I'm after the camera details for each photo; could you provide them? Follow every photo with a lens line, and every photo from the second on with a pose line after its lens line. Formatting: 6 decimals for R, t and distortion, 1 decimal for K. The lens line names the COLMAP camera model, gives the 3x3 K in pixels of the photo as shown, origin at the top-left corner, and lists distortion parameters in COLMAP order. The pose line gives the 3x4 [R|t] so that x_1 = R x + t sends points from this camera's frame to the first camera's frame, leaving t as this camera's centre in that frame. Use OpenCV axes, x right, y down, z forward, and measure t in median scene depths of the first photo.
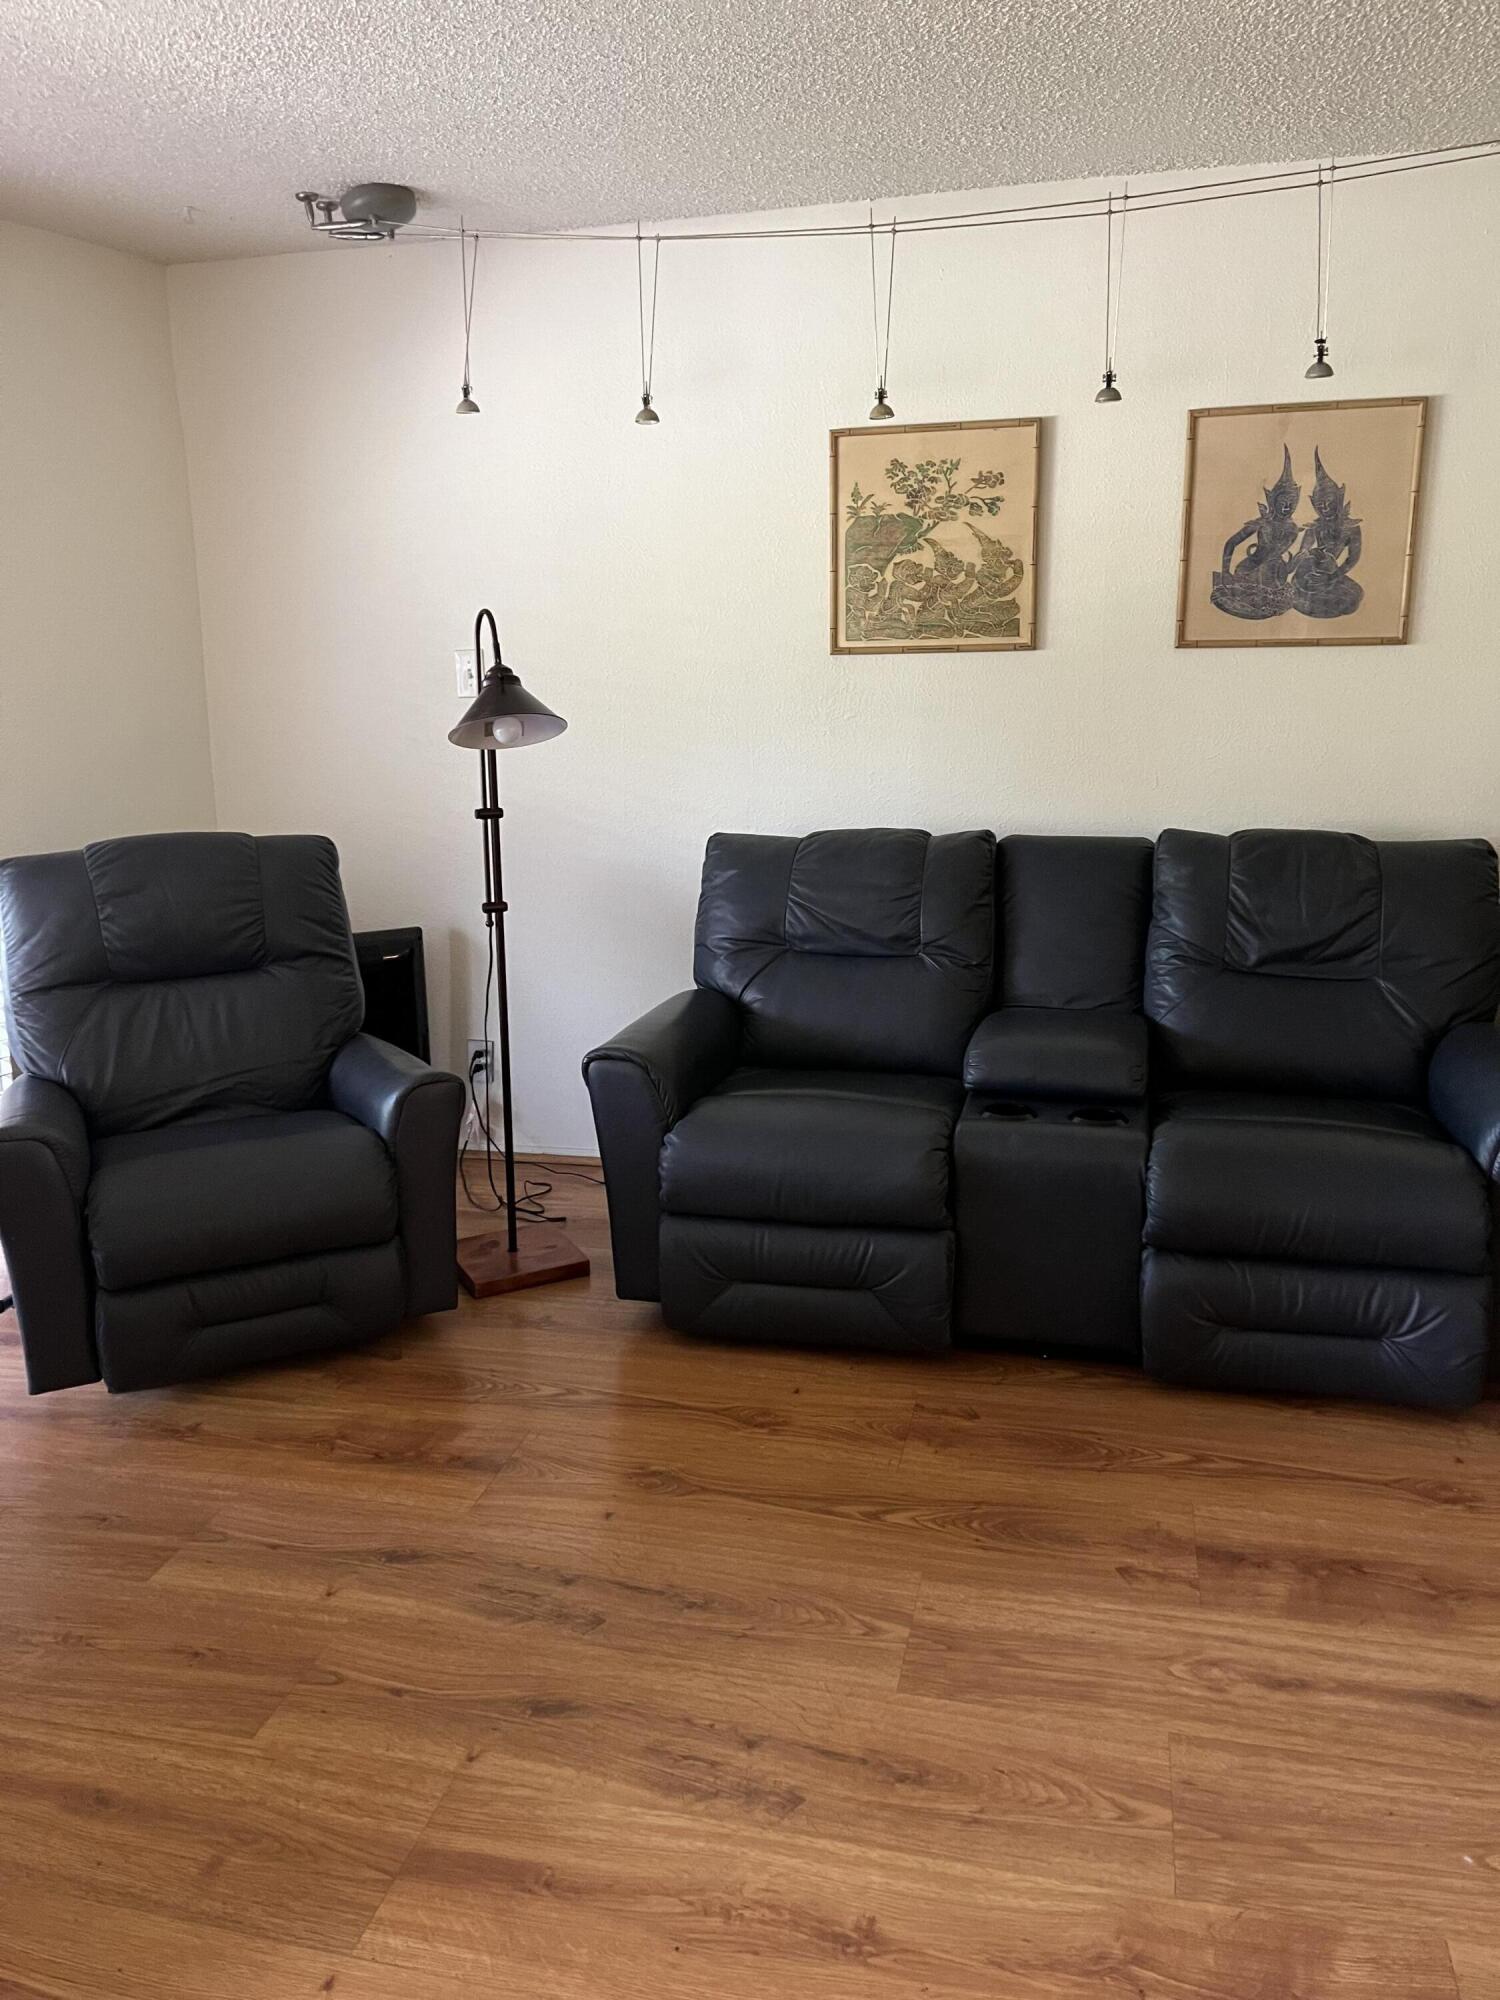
lens RADIAL K [[1525.8, 0, 759.7], [0, 1525.8, 977.1], [0, 0, 1]] dist [0.083048, -0.089624]
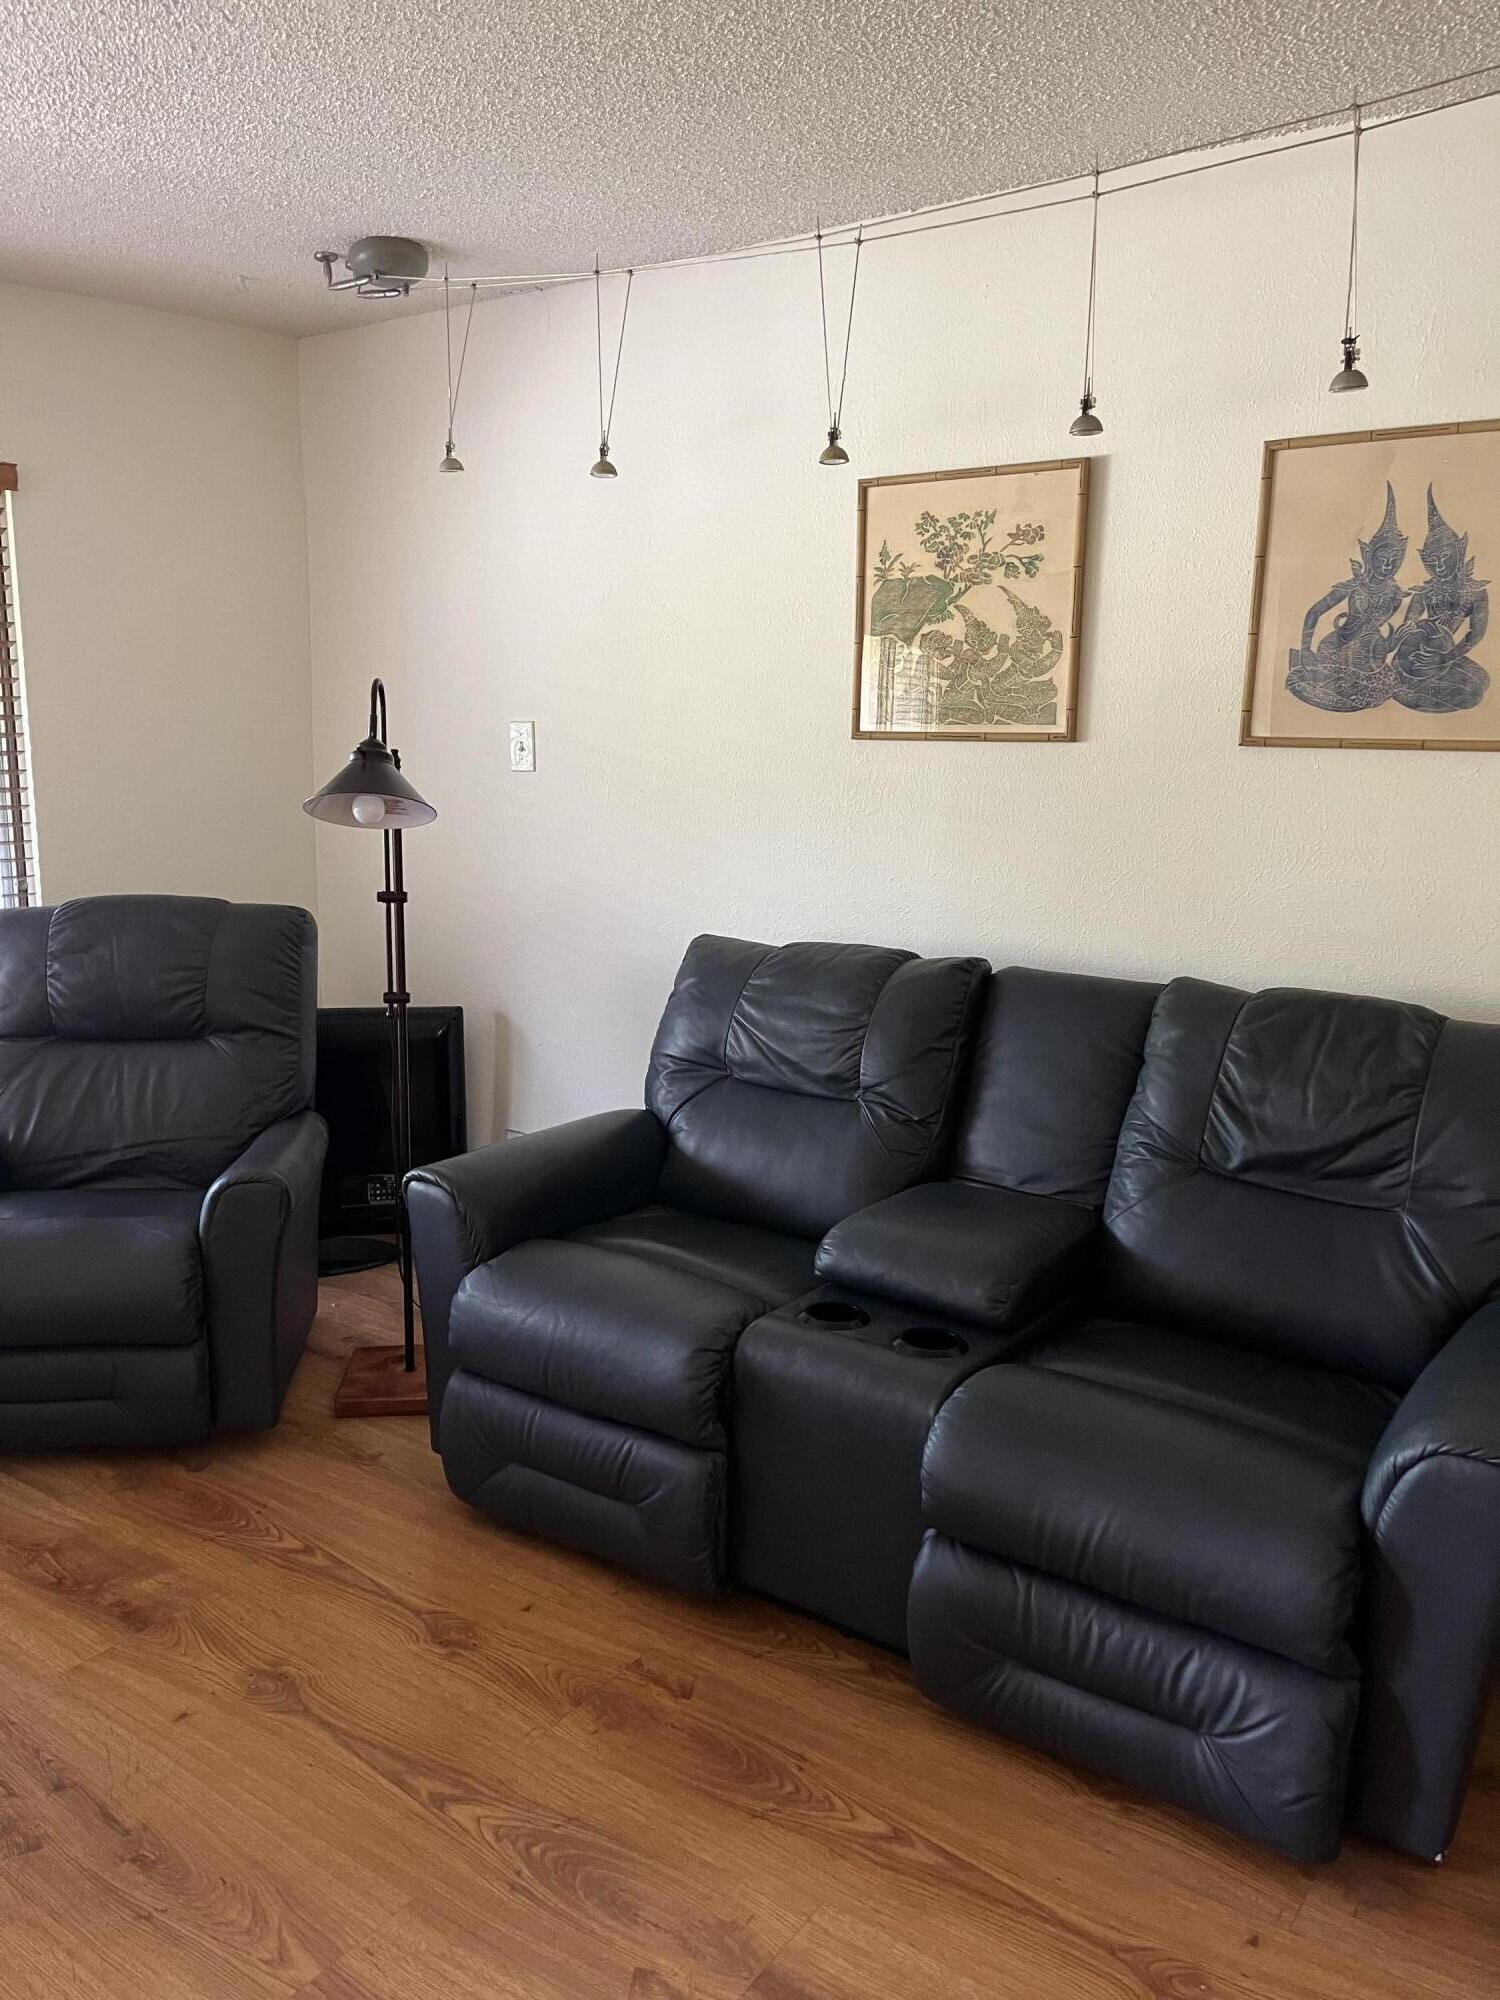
lens RADIAL K [[1528.7, 0, 750.0], [0, 1528.7, 1000.0], [0, 0, 1]] dist [0.089031, -0.113058]
pose [[0.930744, 0.092890, -0.353676, 0.339600], [-0.102851, 0.994652, -0.009427, -0.055257], [0.350909, 0.045150, 0.935320, 0.197343]]
